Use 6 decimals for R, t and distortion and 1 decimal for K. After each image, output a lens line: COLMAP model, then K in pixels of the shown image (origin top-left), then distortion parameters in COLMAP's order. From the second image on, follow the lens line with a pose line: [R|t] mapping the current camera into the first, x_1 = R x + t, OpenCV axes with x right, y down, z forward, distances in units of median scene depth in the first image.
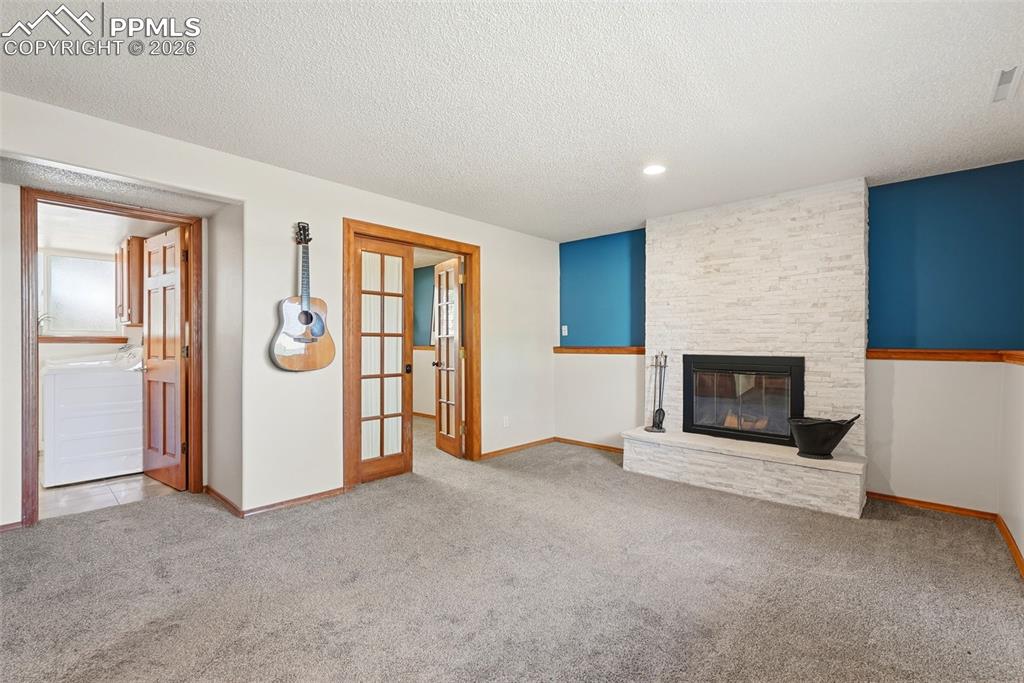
lens RADIAL K [[459.9, 0, 513.7], [0, 459.9, 349.1], [0, 0, 1]] dist [-0.016341, 0.009366]
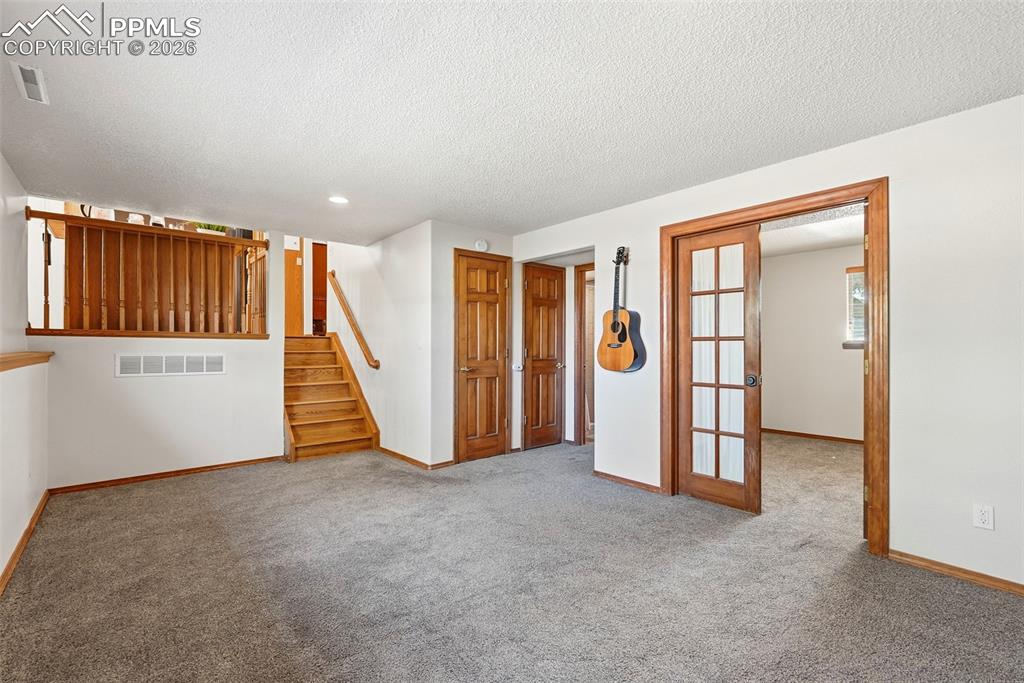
lens RADIAL K [[459.9, 0, 513.7], [0, 459.9, 349.1], [0, 0, 1]] dist [-0.016341, 0.009366]
pose [[-0.126508, 0.003351, -0.991960, 0.639352], [-0.011661, 0.999920, 0.004865, -0.011159], [0.991897, 0.012183, -0.126458, 0.734603]]
